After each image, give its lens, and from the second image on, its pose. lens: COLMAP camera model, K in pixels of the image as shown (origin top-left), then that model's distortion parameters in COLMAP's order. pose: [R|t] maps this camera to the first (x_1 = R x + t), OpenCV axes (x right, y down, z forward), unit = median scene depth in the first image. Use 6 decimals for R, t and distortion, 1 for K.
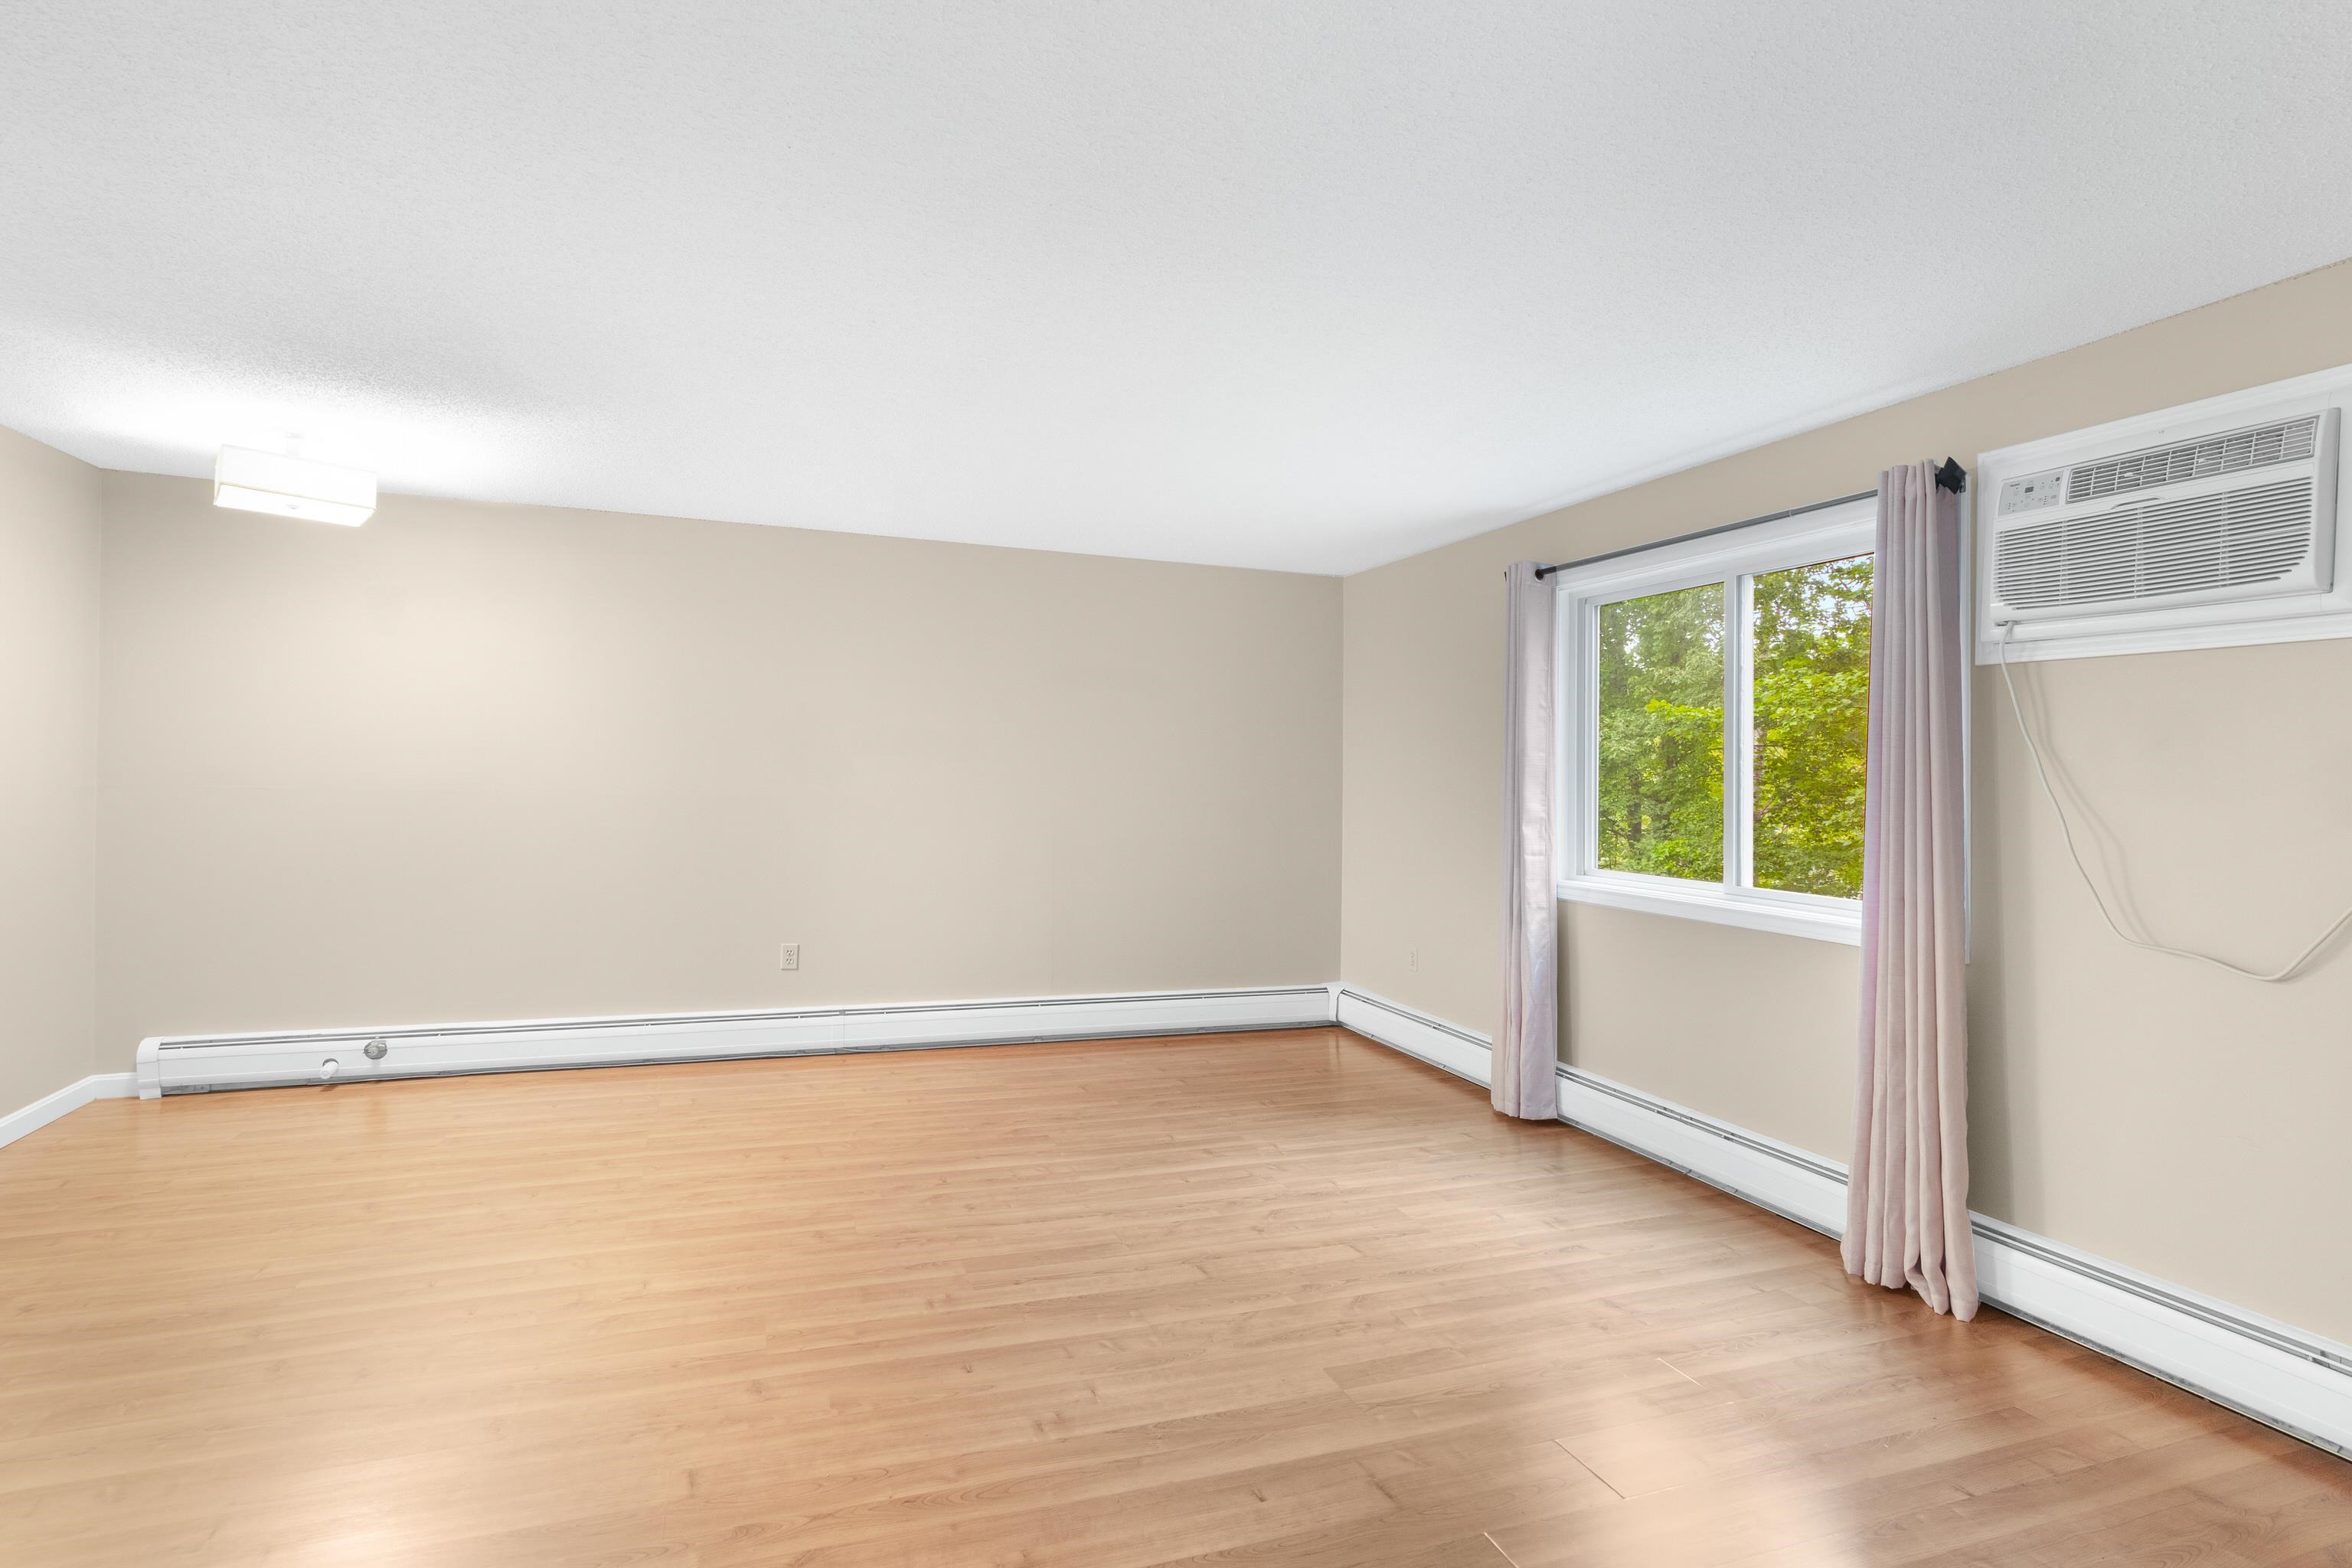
lens RADIAL K [[1081.9, 0, 1158.3], [0, 1081.9, 743.8], [0, 0, 1]] dist [-0.000524, -0.001412]
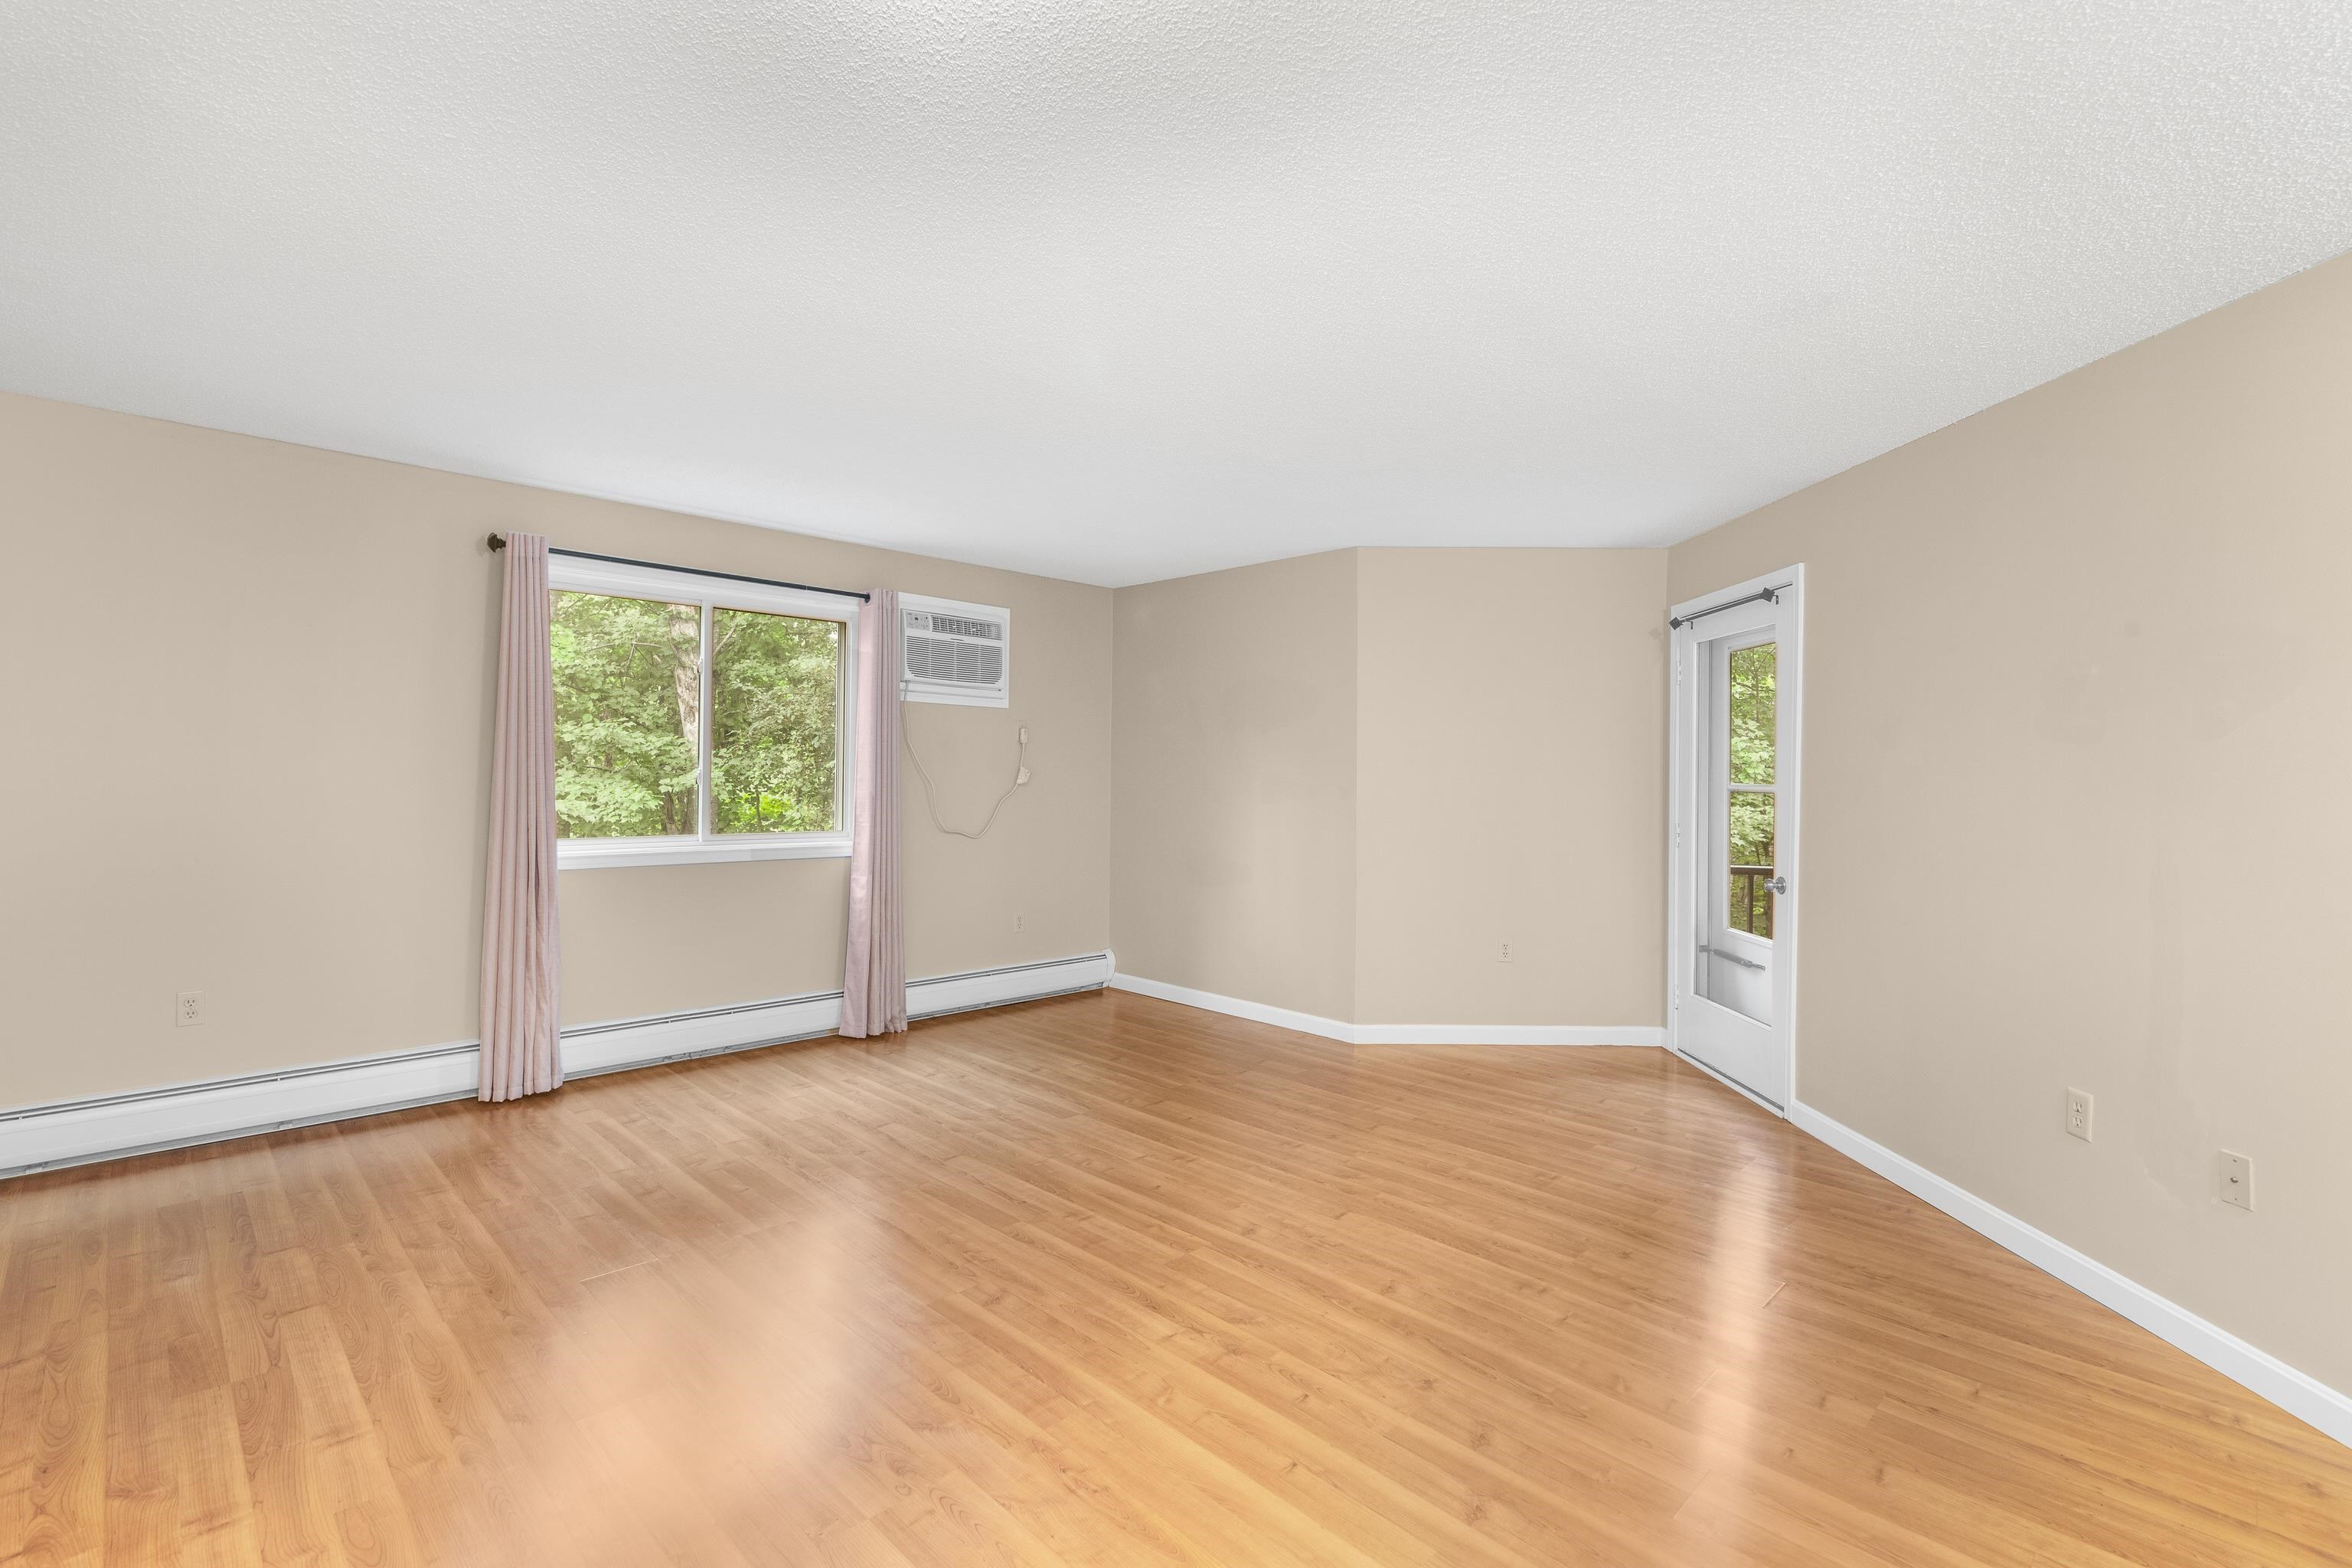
lens RADIAL K [[1081.9, 0, 1186.1], [0, 1081.9, 770.2], [0, 0, 1]] dist [-0.000524, -0.001412]
pose [[-0.406871, -0.029703, 0.913003, -1.123103], [-0.052505, 0.998579, 0.009089, 0.005356], [-0.911975, -0.044239, -0.407853, 1.186746]]
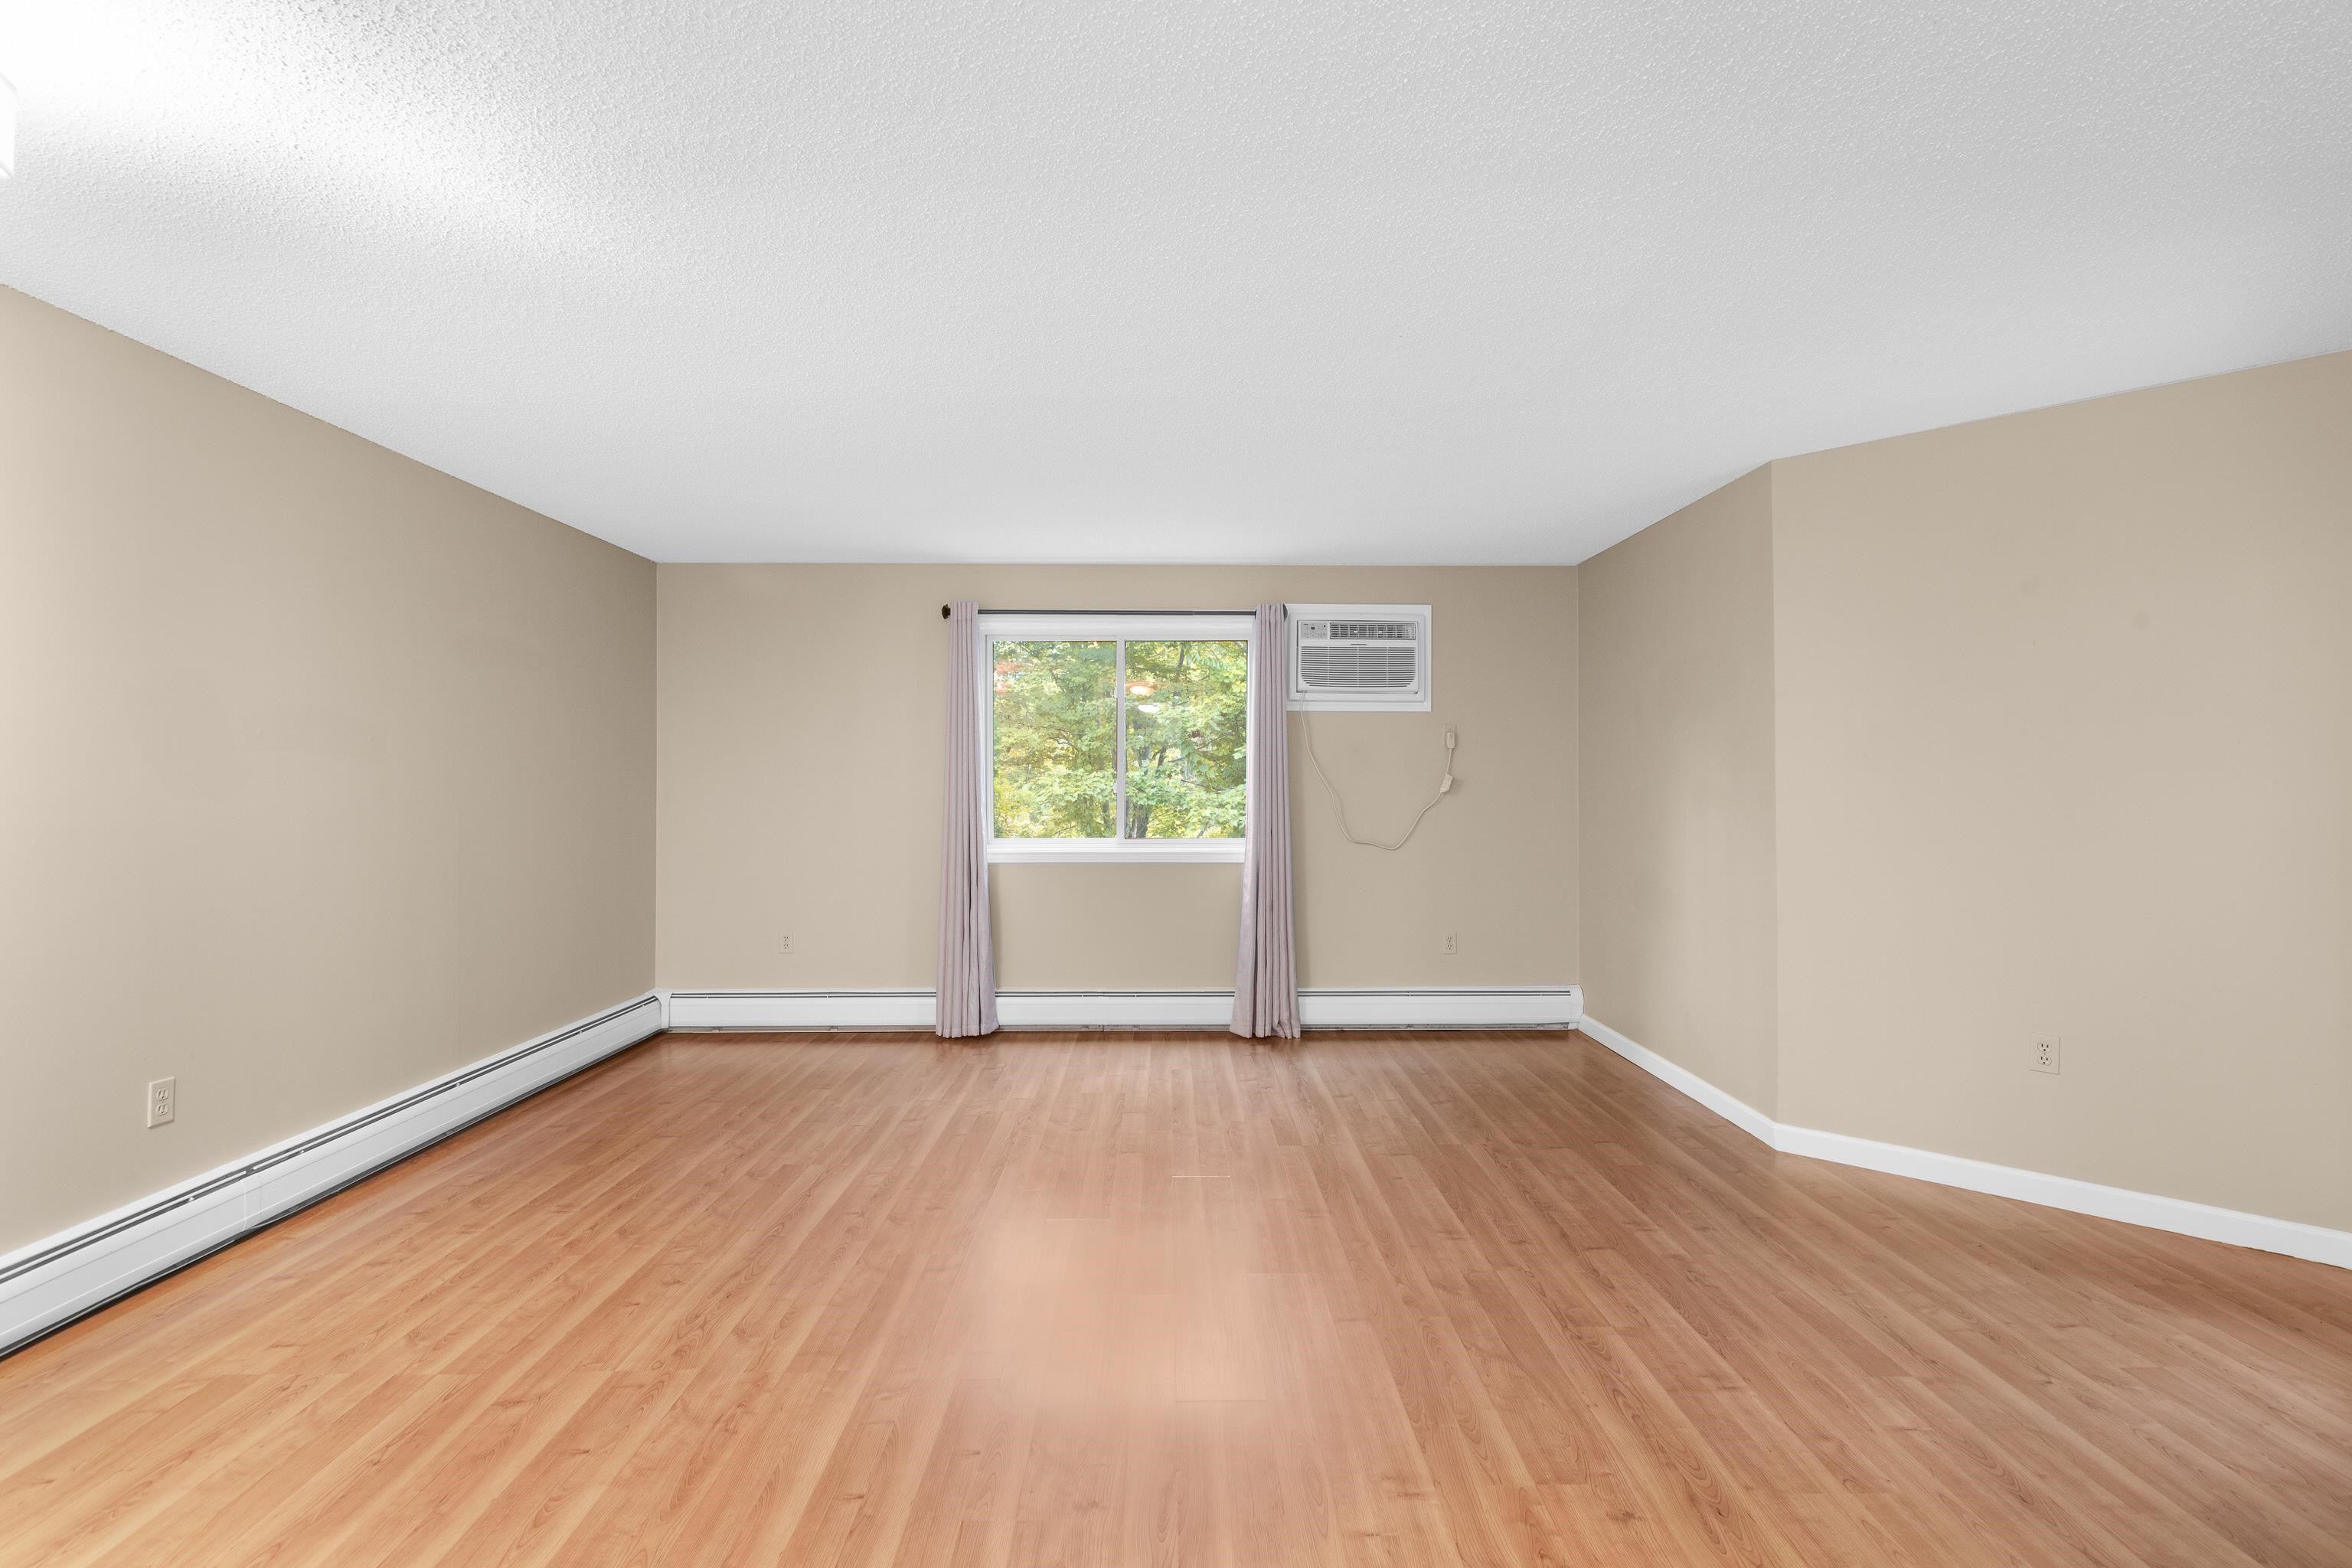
lens RADIAL K [[1081.9, 0, 1147.2], [0, 1081.9, 773.5], [0, 0, 1]] dist [-0.000524, -0.001412]
pose [[0.356948, -0.018458, 0.933942, -1.077717], [-0.018439, 0.999471, 0.026801, -0.007581], [-0.933942, -0.026788, 0.356418, 0.483470]]
